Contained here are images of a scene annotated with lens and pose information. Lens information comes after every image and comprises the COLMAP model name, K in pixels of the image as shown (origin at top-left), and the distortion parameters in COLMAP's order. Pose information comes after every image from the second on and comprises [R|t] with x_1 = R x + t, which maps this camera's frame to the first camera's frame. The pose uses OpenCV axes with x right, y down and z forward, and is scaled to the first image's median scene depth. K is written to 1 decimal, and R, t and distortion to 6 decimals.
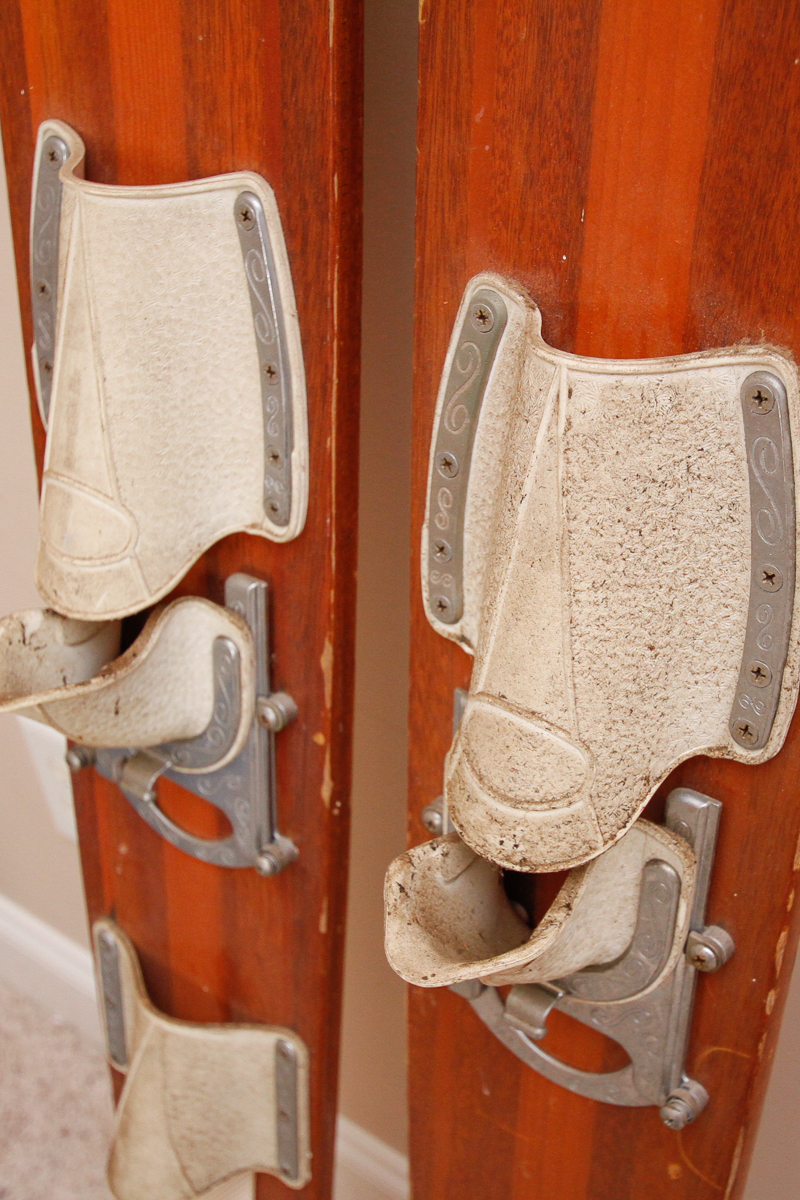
lens RADIAL K [[1583.3, 0, 501.5], [0, 1583.3, 623.7], [0, 0, 1]] dist [0.000882, 0.000000]
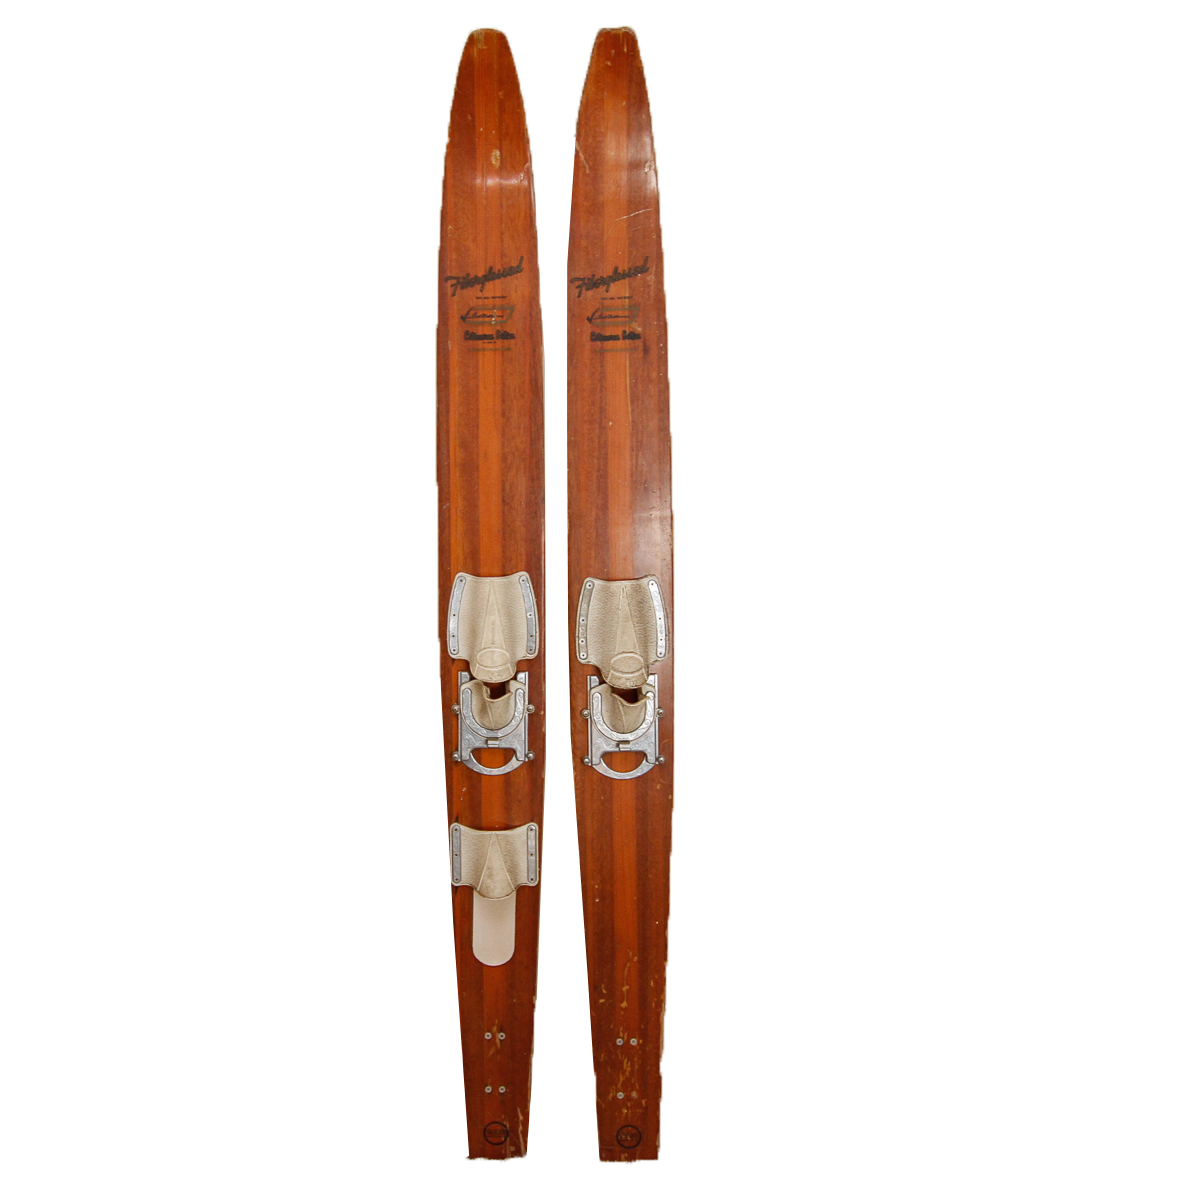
lens RADIAL K [[1131.9, 0, 495.0], [0, 1131.9, 603.4], [0, 0, 1]] dist [-0.021227, 0.000000]
pose [[0.820863, -0.112238, 0.559988, -2.055580], [0.343964, 0.879889, -0.327846, 0.838357], [-0.455931, 0.461733, 0.760874, -1.406711]]
